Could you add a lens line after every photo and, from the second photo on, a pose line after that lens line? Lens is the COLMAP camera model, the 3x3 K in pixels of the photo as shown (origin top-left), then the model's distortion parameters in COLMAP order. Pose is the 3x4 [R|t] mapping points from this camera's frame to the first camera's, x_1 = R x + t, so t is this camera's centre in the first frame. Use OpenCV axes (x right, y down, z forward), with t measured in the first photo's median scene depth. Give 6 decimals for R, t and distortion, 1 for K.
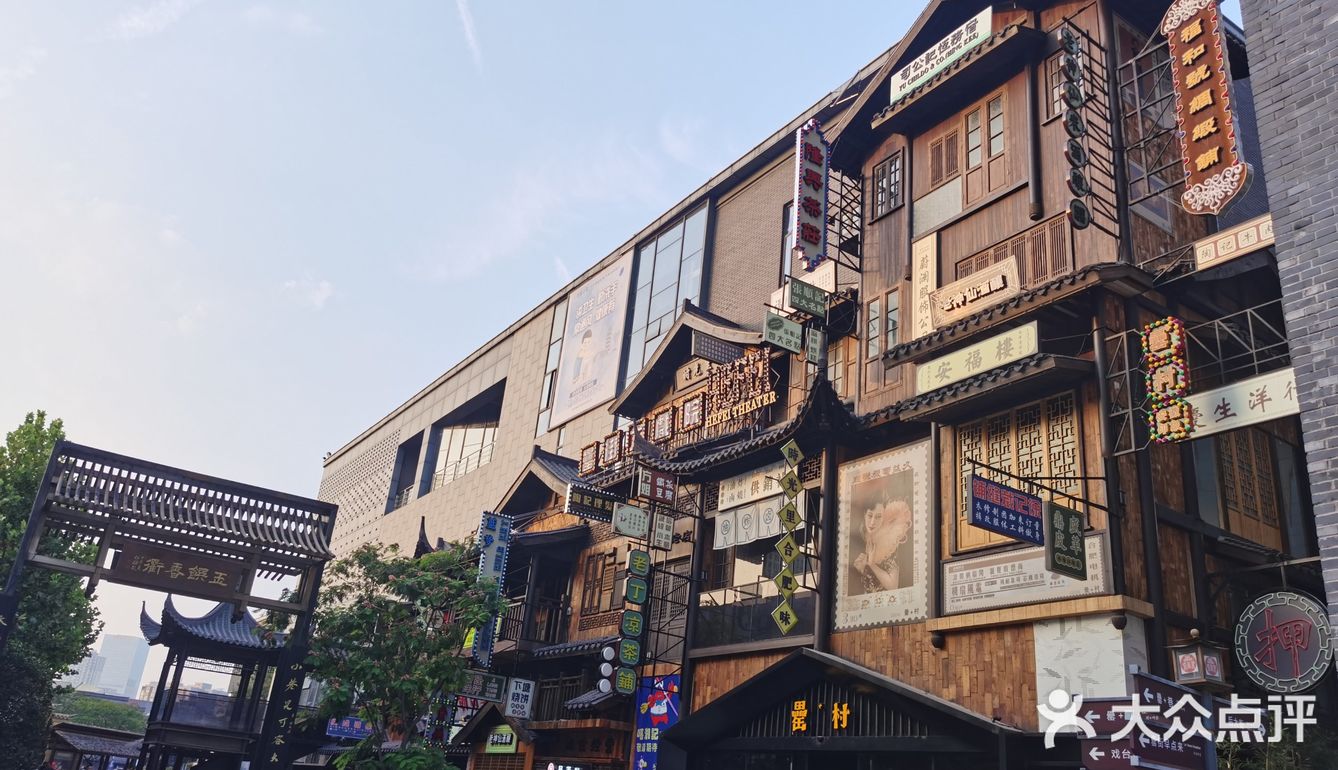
lens RADIAL K [[1032.2, 0, 669.0], [0, 1032.2, 385.0], [0, 0, 1]] dist [0.004983, 0.001631]
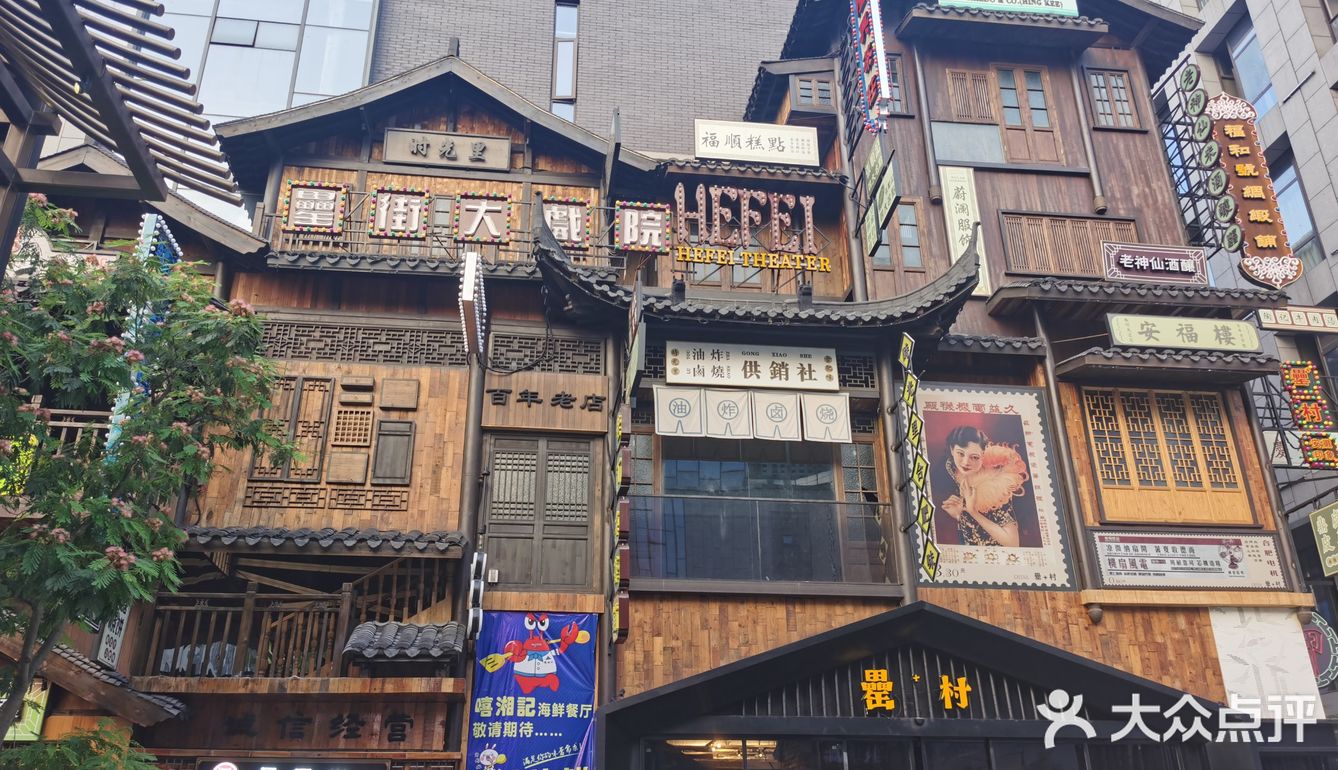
lens RADIAL K [[1050.4, 0, 669.0], [0, 1050.4, 385.0], [0, 0, 1]] dist [0.106173, -0.217849]
pose [[0.446970, 0.281776, 0.849011, -0.680247], [-0.300510, 0.941235, -0.154177, 0.290705], [-0.842563, -0.186224, 0.505380, 0.820629]]
